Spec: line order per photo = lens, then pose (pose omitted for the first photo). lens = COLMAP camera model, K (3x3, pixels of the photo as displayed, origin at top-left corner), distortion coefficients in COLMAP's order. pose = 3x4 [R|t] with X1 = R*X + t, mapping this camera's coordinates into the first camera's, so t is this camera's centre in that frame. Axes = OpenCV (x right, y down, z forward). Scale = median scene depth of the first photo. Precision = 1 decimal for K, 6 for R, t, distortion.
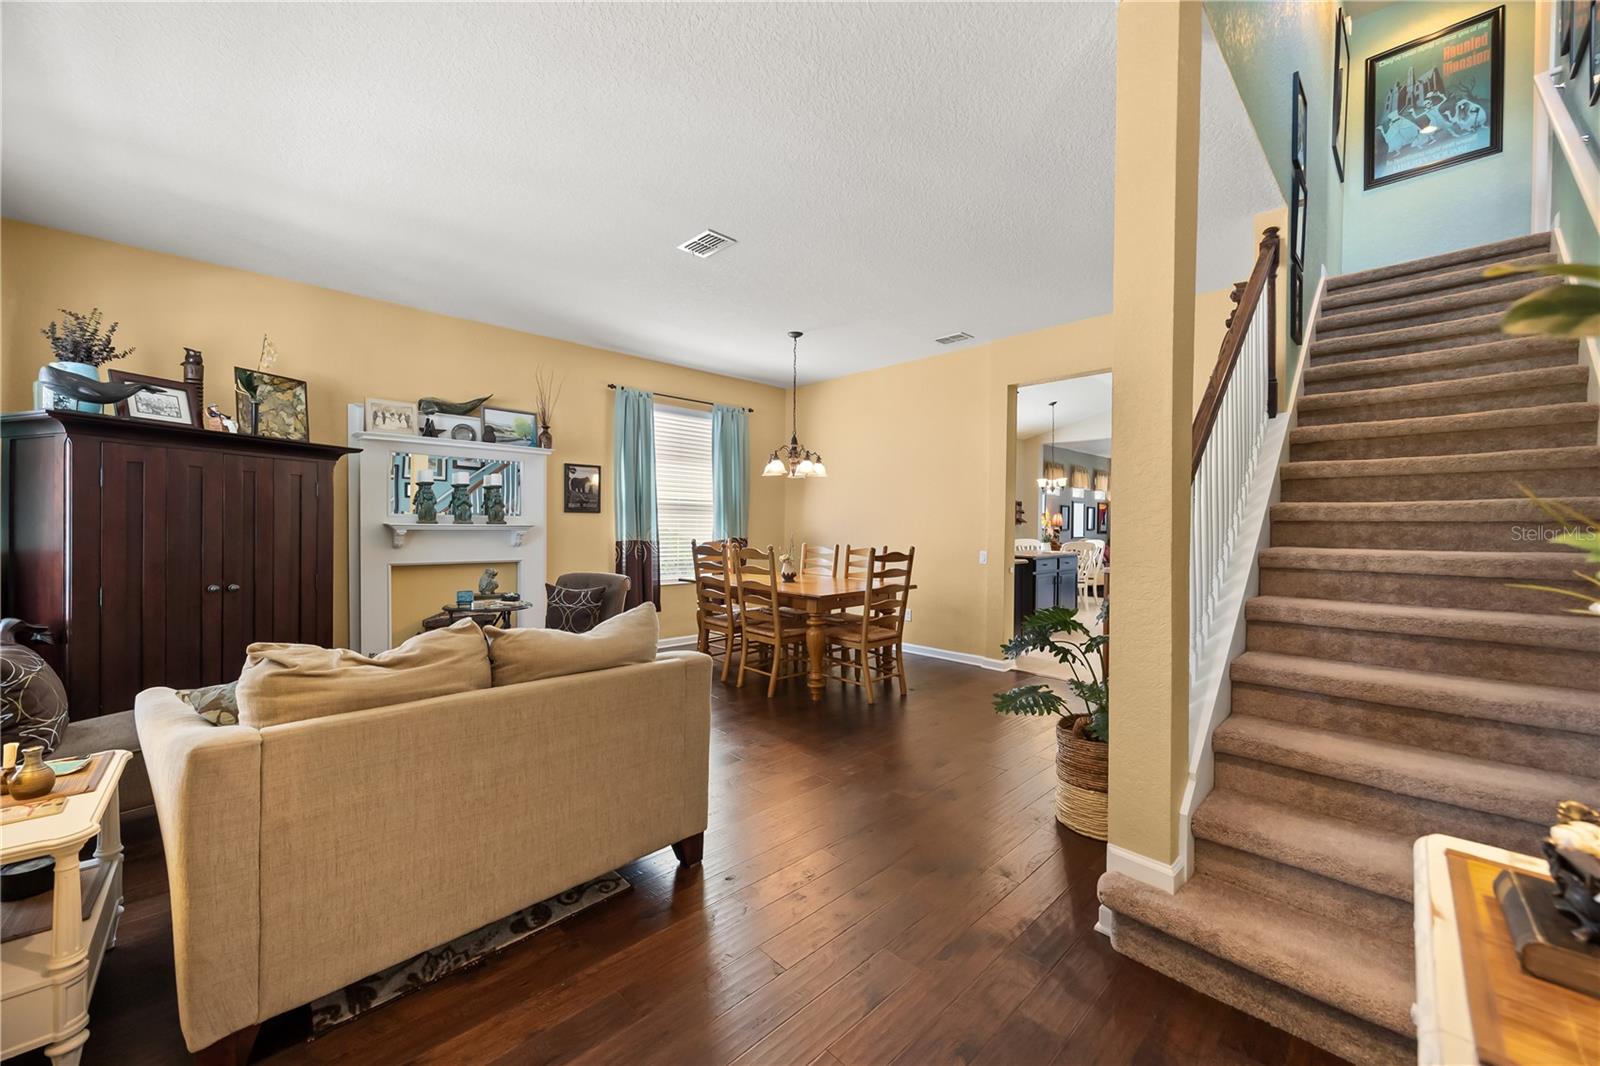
lens RADIAL K [[612.8, 0, 801.4], [0, 612.8, 533.6], [0, 0, 1]] dist [-0.002969, -0.000168]
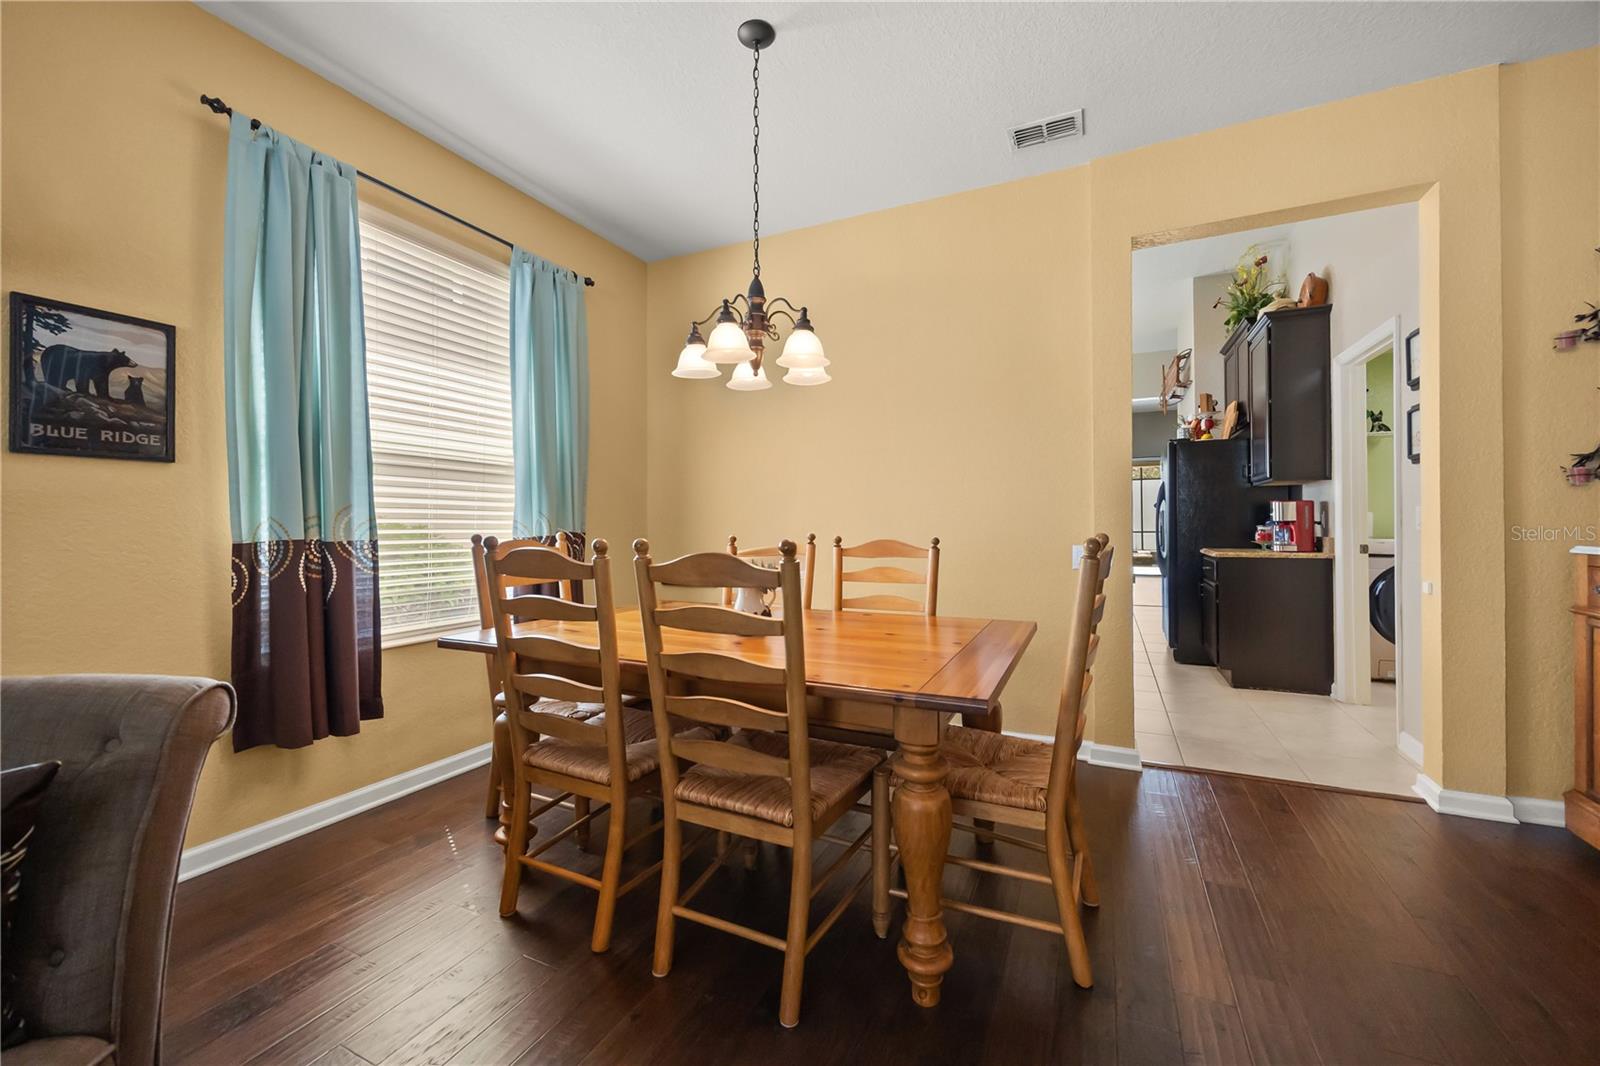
lens RADIAL K [[612.8, 0, 798.3], [0, 612.8, 518.2], [0, 0, 1]] dist [-0.002969, -0.000168]
pose [[0.935022, -0.012229, 0.354378, -0.123607], [0.019841, 0.999644, -0.017855, 0.010487], [-0.354034, 0.023726, 0.934932, 0.560998]]
